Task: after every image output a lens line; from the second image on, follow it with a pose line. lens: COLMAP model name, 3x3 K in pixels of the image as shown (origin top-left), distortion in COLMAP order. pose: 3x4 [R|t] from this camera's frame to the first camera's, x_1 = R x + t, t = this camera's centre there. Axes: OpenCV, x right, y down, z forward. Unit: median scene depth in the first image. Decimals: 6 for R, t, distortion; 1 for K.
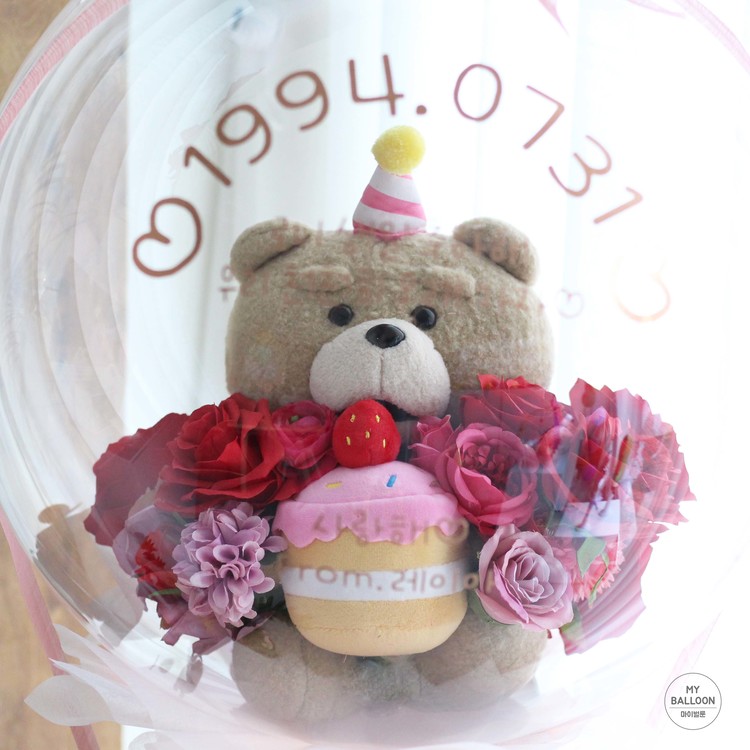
lens RADIAL K [[2673.2, 0, 375.0], [0, 2673.2, 375.0], [0, 0, 1]] dist [-0.072982, -1.984565]
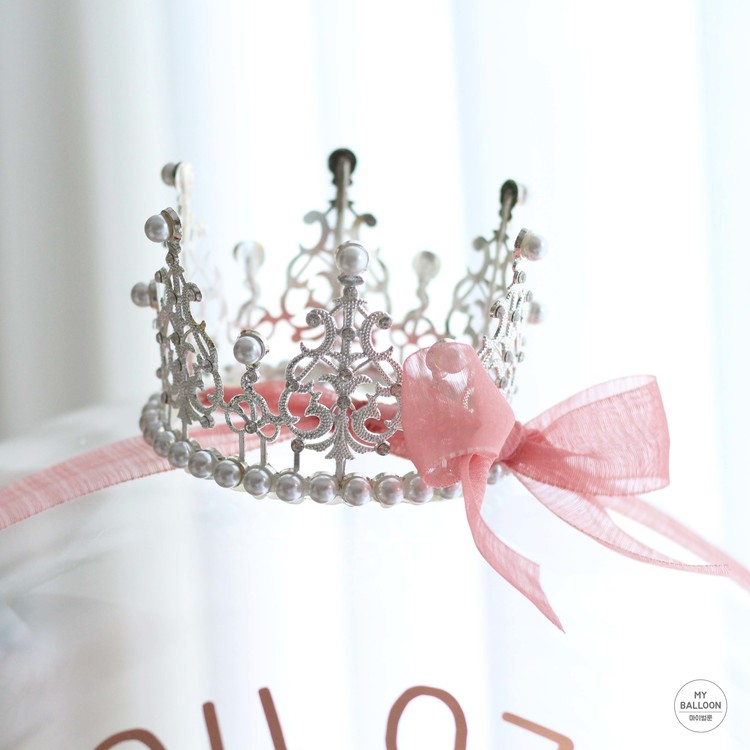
lens RADIAL K [[2673.2, 0, 375.0], [0, 2673.2, 375.0], [0, 0, 1]] dist [-0.072982, -1.984565]
pose [[0.989952, -0.098294, 0.101654, -0.021413], [0.117758, 0.971055, -0.207813, -0.052281], [-0.078285, 0.217695, 0.972872, 0.343141]]
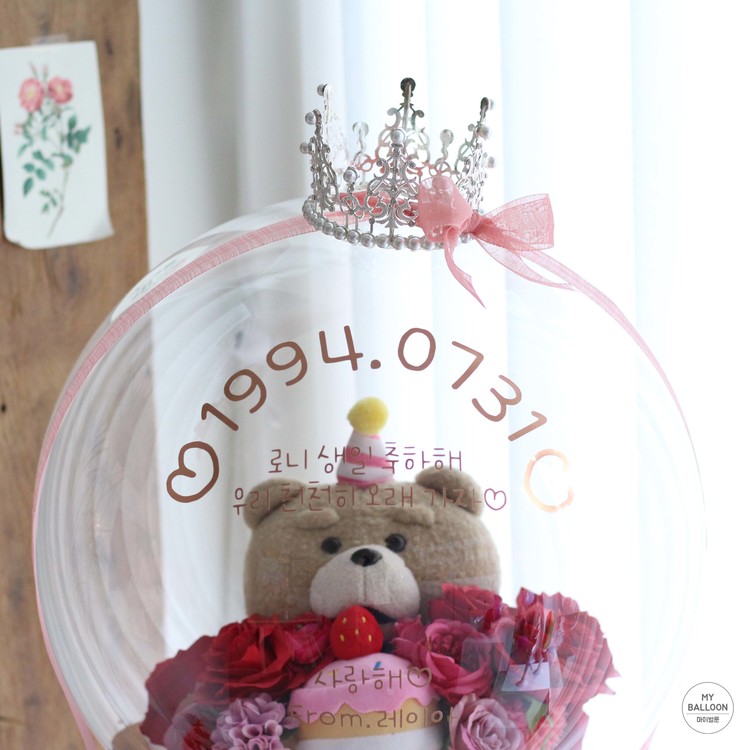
lens RADIAL K [[2518.7, 0, 375.0], [0, 2518.7, 375.0], [0, 0, 1]] dist [-0.142558, -0.265576]
pose [[0.997800, -0.066291, 0.000350, 0.013678], [0.065631, 0.987103, -0.146014, 0.076630], [0.009334, 0.145716, 0.989282, -0.214222]]
